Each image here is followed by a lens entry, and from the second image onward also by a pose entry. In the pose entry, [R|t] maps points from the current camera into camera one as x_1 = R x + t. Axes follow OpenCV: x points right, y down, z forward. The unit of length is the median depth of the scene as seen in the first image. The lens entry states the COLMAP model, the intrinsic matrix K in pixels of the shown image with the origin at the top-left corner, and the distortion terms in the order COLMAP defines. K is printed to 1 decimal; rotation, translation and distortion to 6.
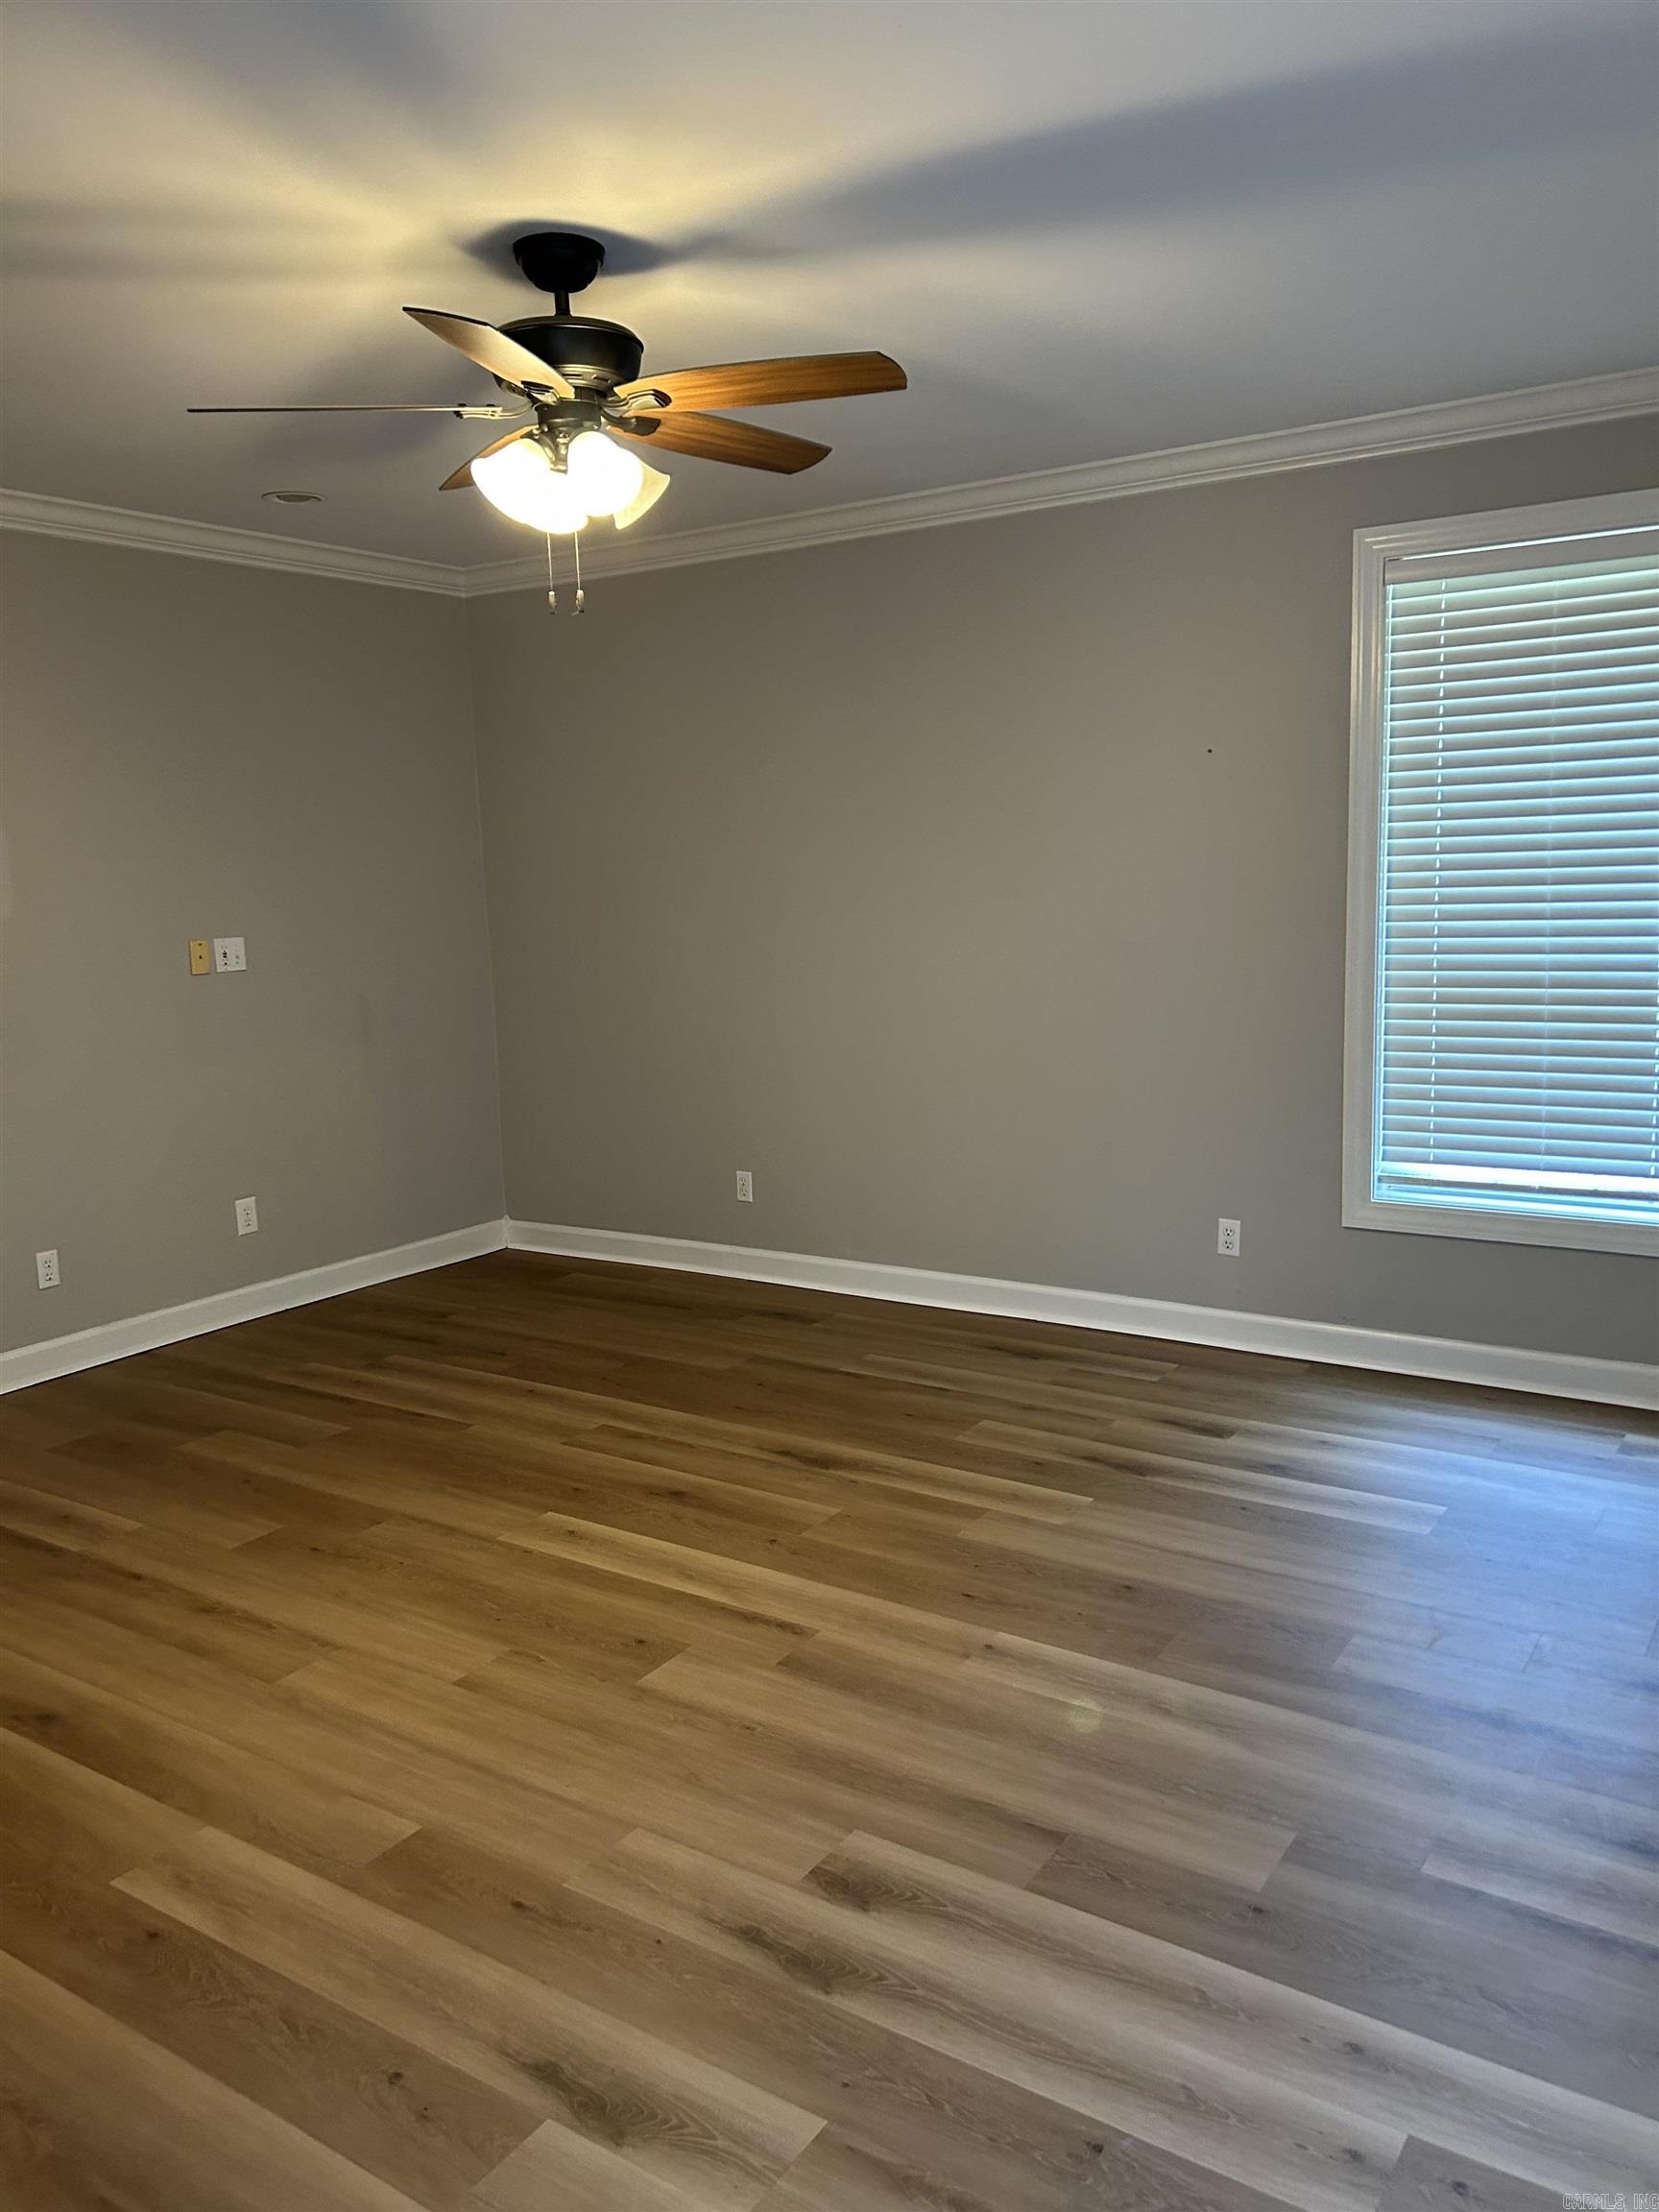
lens RADIAL K [[1677.4, 0, 840.4], [0, 1677.4, 1101.1], [0, 0, 1]] dist [0.032148, -0.031138]
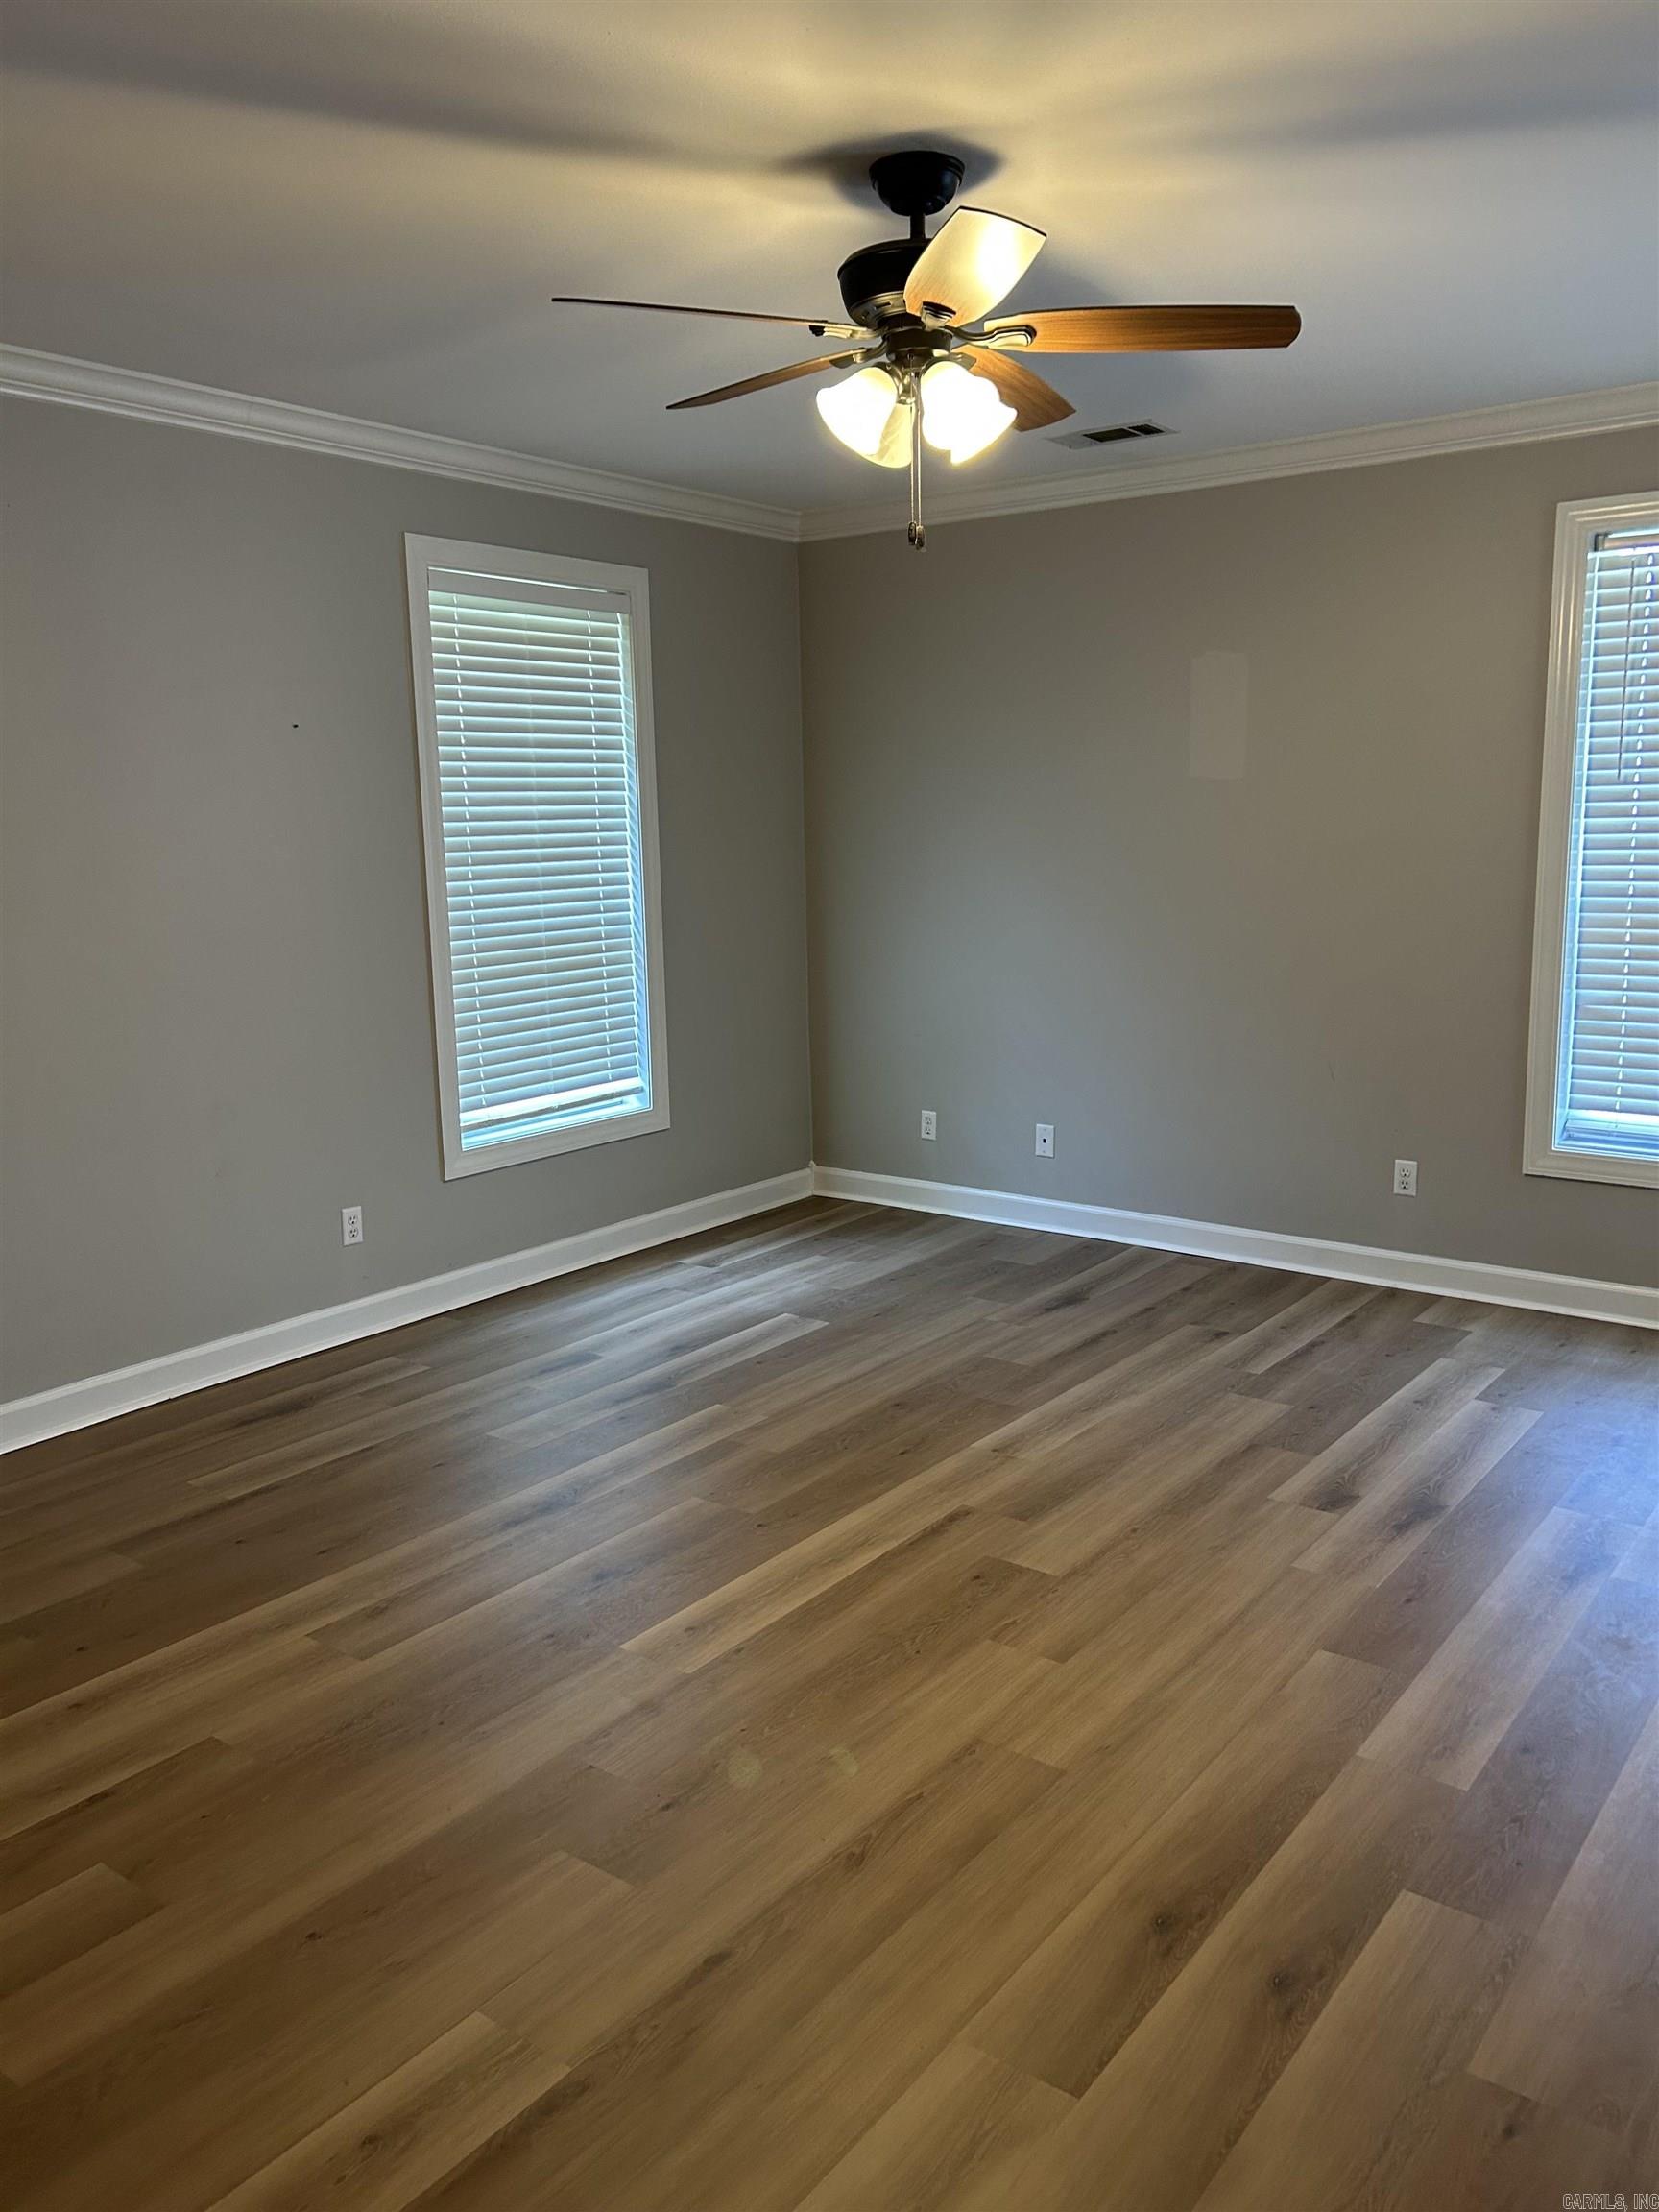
lens RADIAL K [[1677.4, 0, 840.3], [0, 1677.4, 1104.9], [0, 0, 1]] dist [0.032148, -0.031138]
pose [[0.062000, -0.145291, 0.987444, -0.988529], [0.170972, 0.976270, 0.132912, -0.097594], [-0.983323, 0.160585, 0.085370, 0.862839]]
